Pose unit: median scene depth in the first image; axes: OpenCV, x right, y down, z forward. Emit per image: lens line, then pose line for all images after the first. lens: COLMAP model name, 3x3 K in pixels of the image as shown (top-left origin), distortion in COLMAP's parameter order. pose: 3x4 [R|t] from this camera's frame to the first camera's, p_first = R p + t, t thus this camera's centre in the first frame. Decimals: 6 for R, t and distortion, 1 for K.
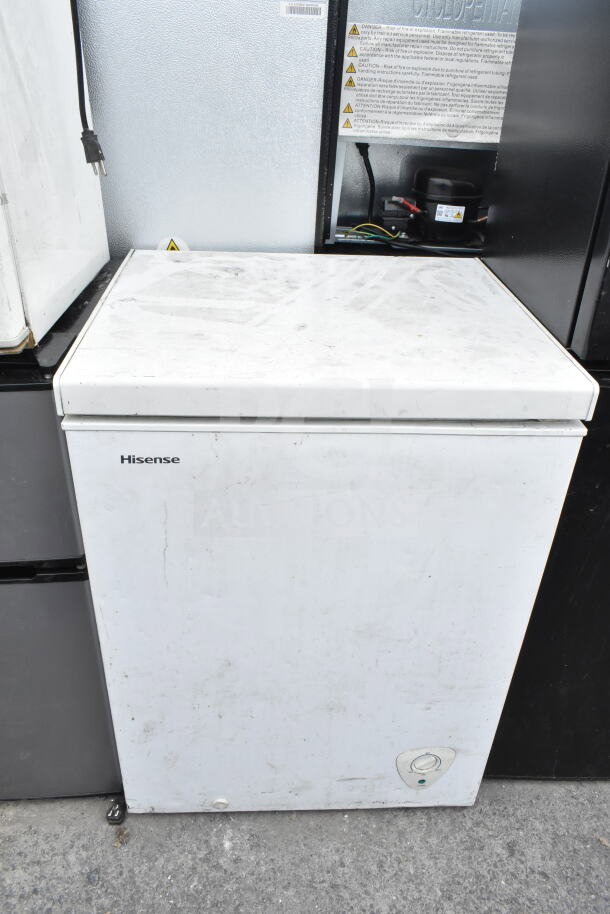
lens RADIAL K [[702.9, 0, 305.0], [0, 702.9, 457.0], [0, 0, 1]] dist [-0.093310, 0.106524]
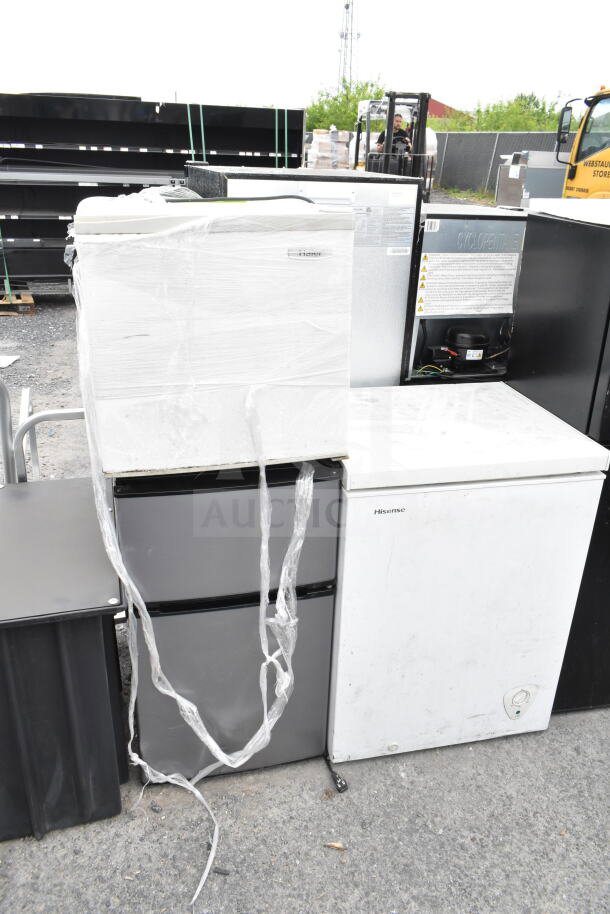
lens RADIAL K [[690.5, 0, 305.0], [0, 690.5, 457.0], [0, 0, 1]] dist [-0.004882, -0.001979]
pose [[0.984461, -0.077629, 0.157513, -0.504191], [0.097862, 0.987312, -0.125052, 0.048197], [-0.145807, 0.138524, 0.979567, -0.532523]]
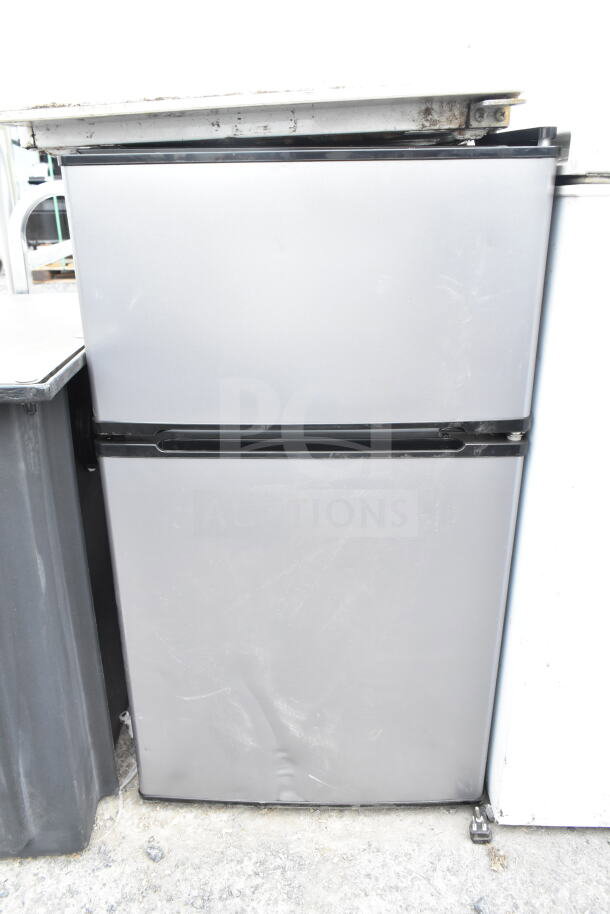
lens RADIAL K [[690.5, 0, 305.0], [0, 690.5, 457.0], [0, 0, 1]] dist [-0.004882, -0.001979]
pose [[0.996559, -0.017610, -0.080989, -0.404467], [0.003301, 0.984825, -0.173518, 0.254819], [0.082816, 0.172653, 0.981495, 0.184494]]
